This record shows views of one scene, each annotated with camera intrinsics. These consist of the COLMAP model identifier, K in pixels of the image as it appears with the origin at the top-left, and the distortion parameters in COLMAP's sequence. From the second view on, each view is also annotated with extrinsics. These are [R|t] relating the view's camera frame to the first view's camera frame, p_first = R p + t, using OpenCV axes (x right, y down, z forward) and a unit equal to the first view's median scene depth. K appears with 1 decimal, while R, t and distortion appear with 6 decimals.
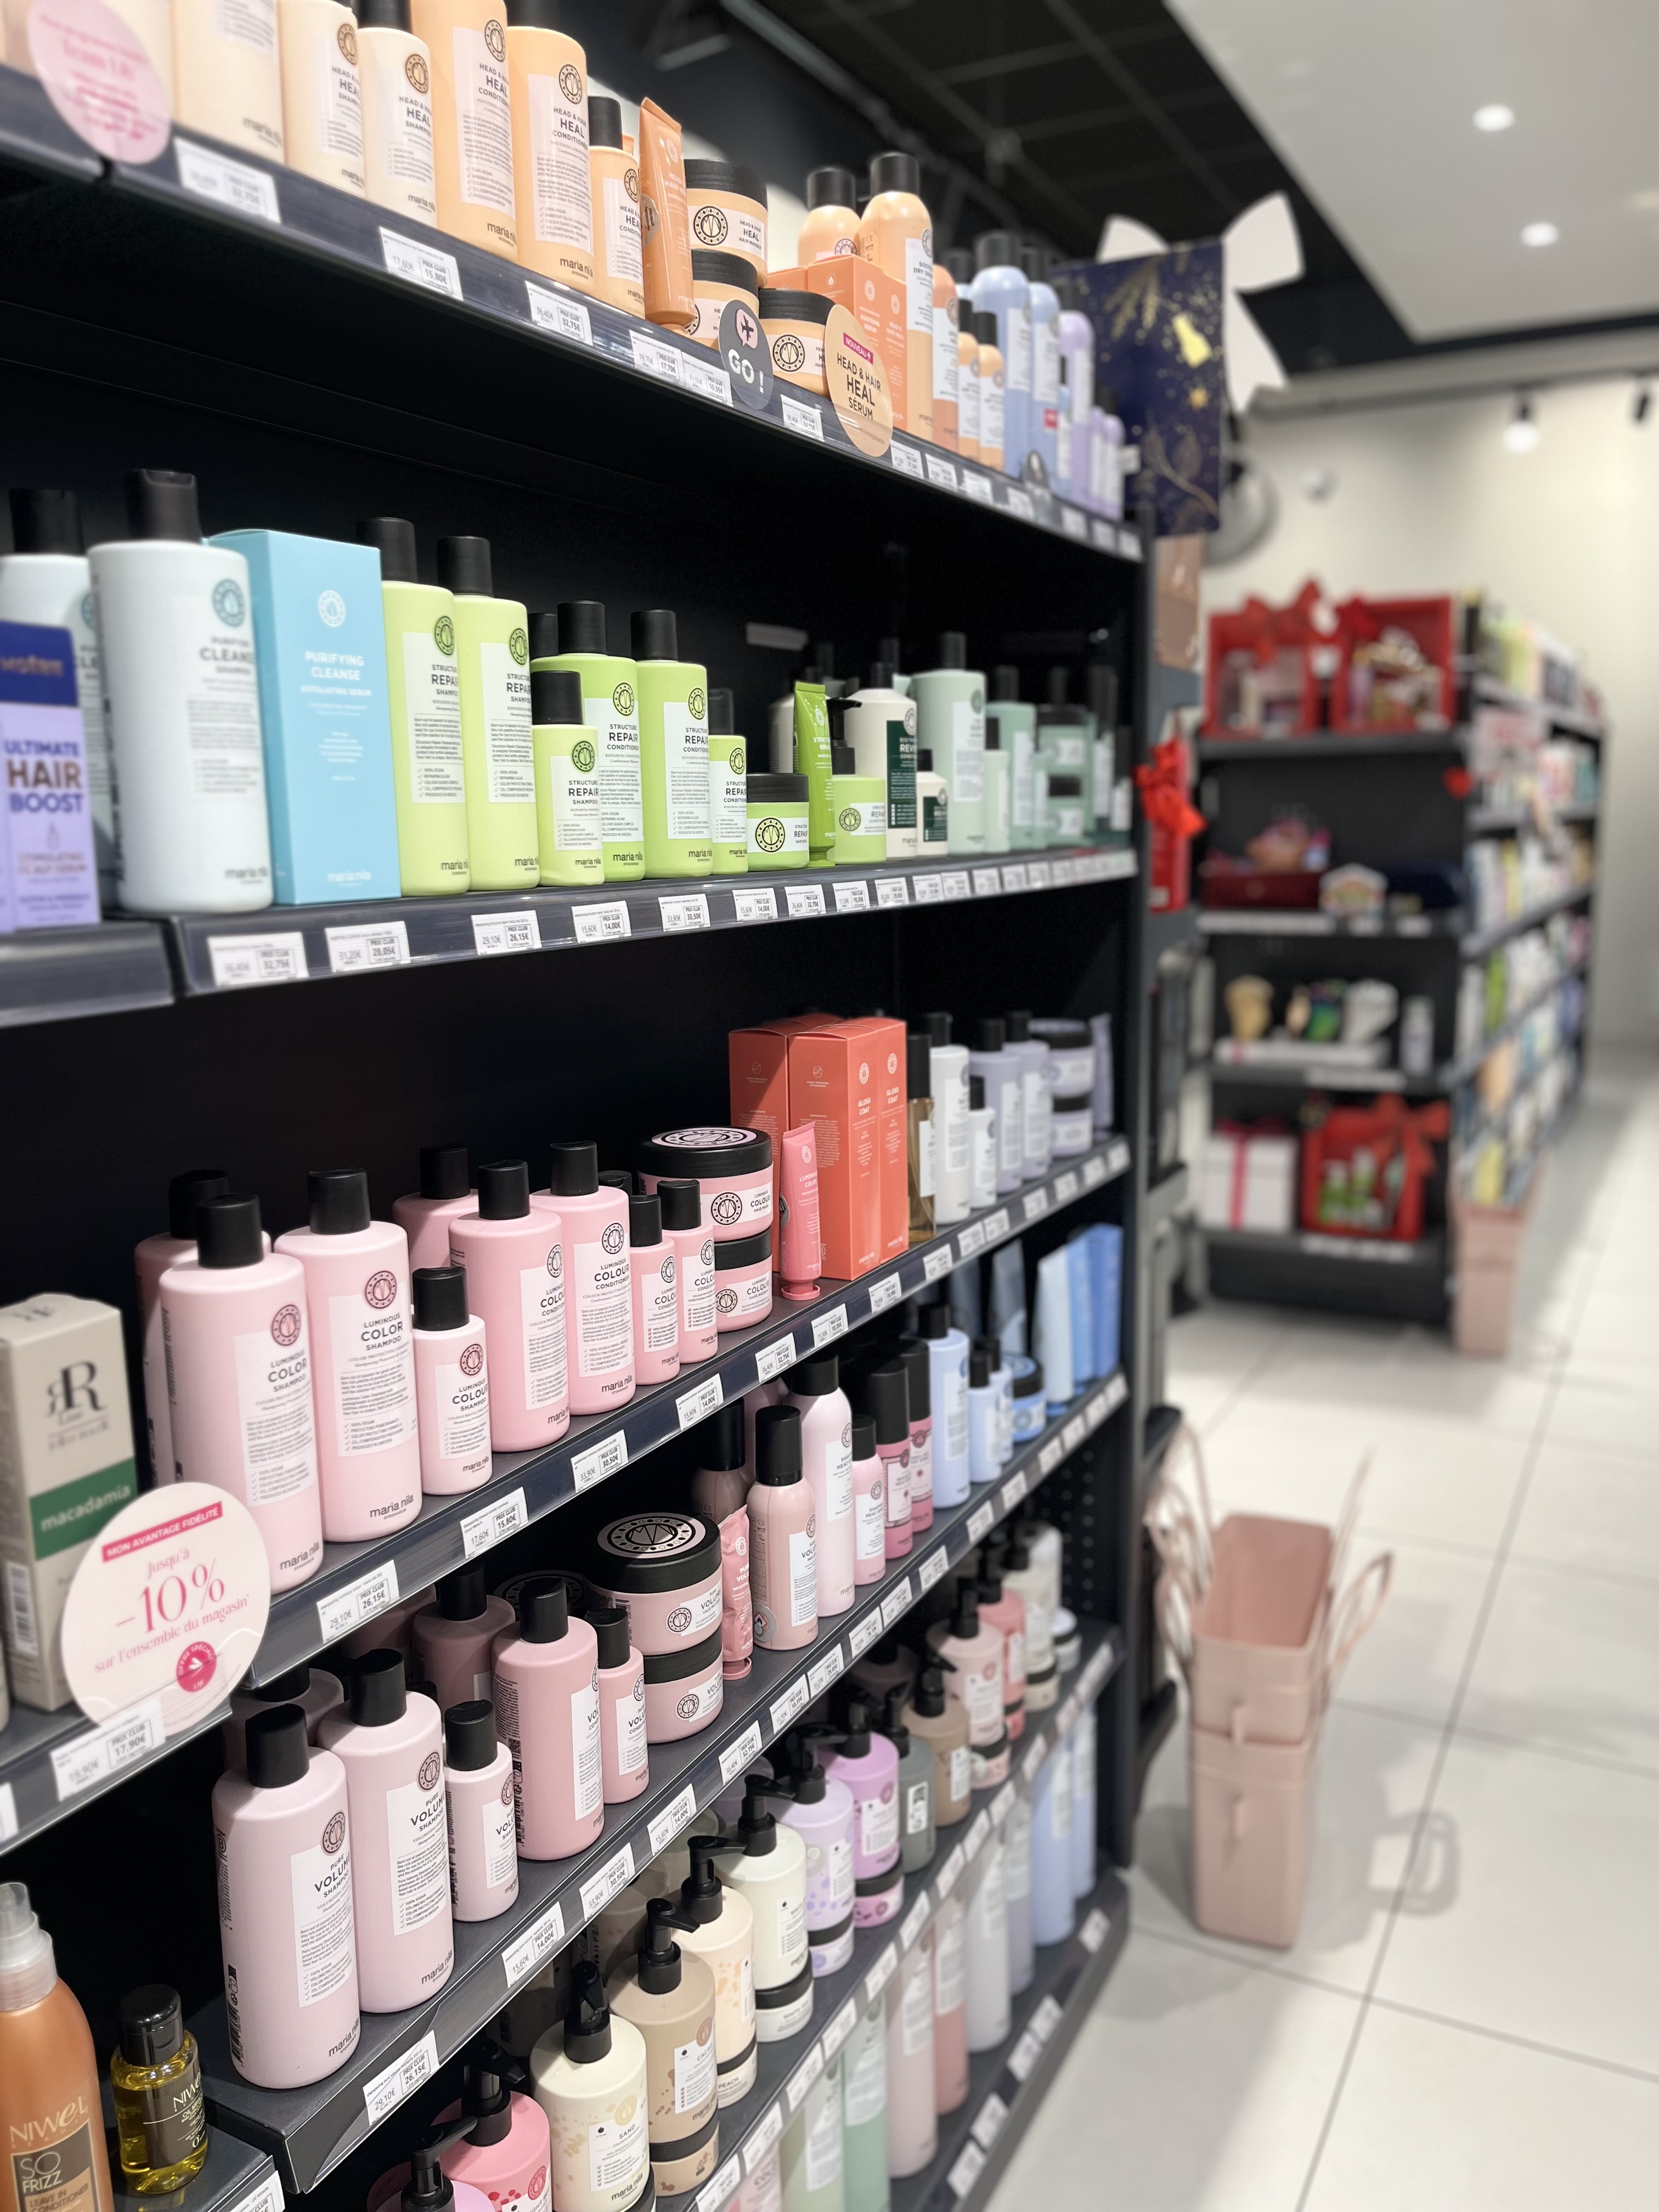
lens RADIAL K [[1686.9, 0, 819.4], [0, 1686.9, 1105.6], [0, 0, 1]] dist [0.054919, -0.085185]
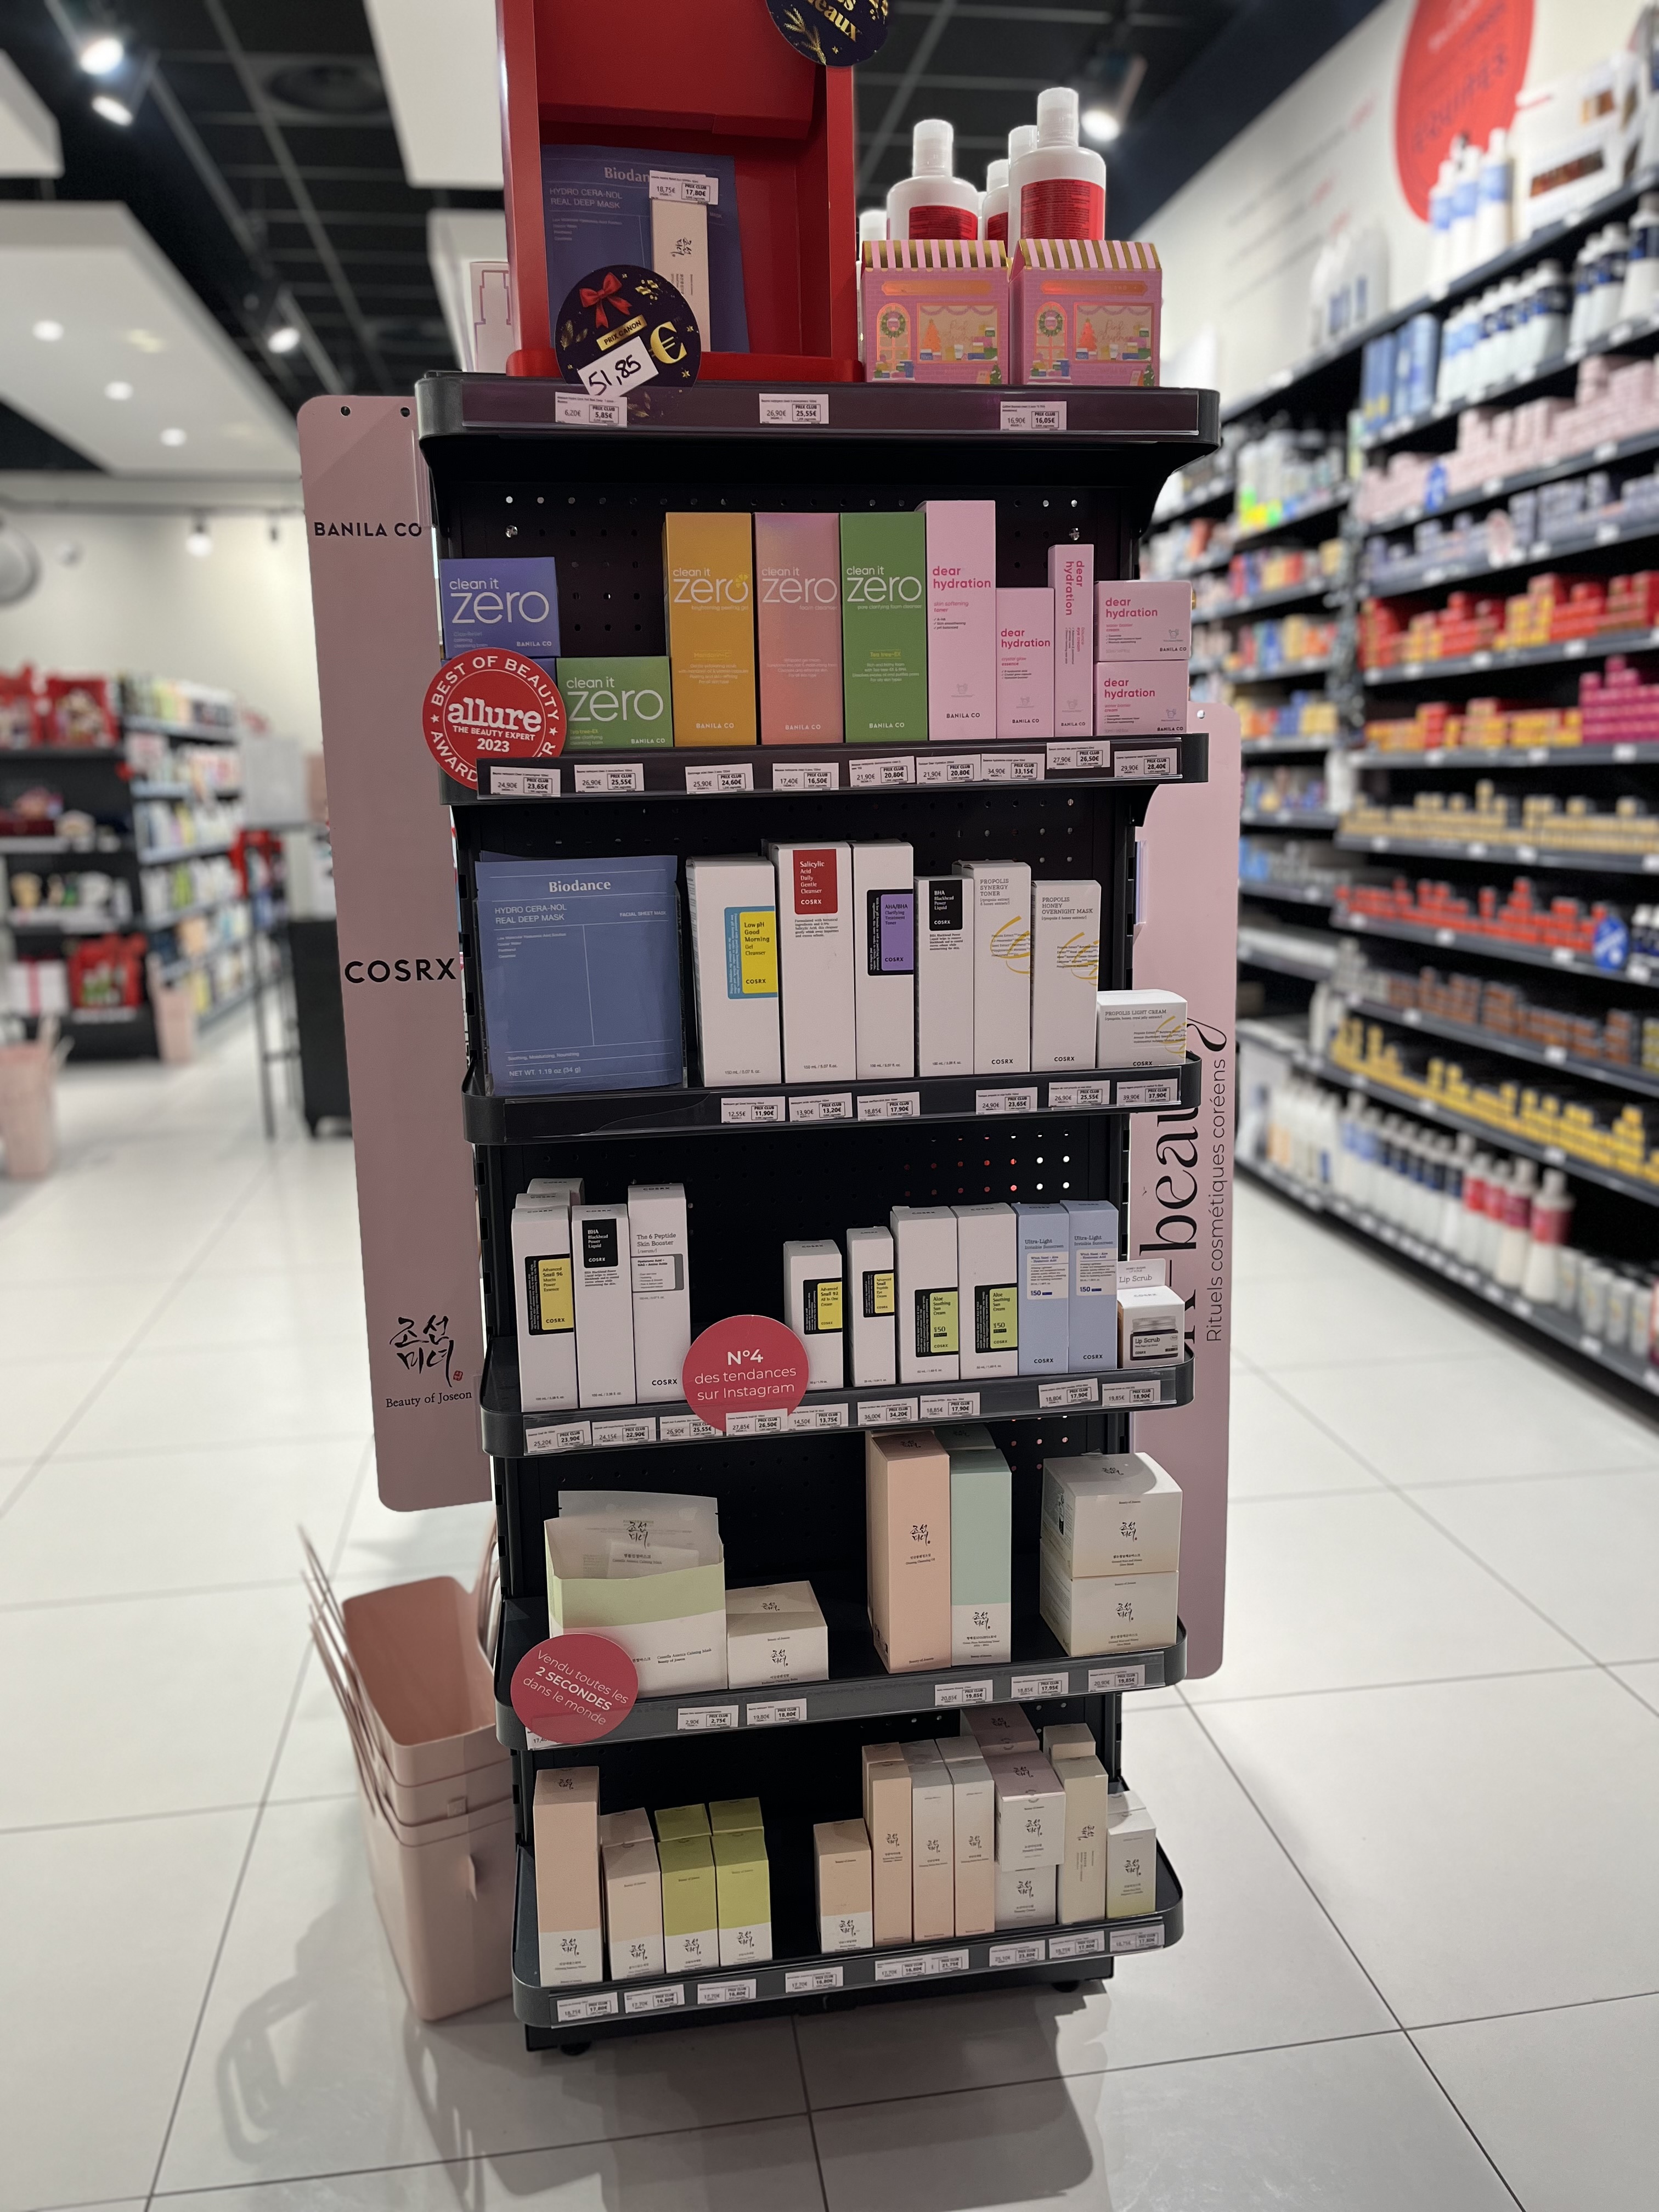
lens RADIAL K [[1686.9, 0, 824.8], [0, 1686.9, 1120.5], [0, 0, 1]] dist [0.054919, -0.085185]
pose [[0.798228, -0.116597, 0.590963, -0.181381], [0.113803, 0.992610, 0.042125, 0.215042], [-0.591507, 0.033628, 0.805598, -1.023336]]
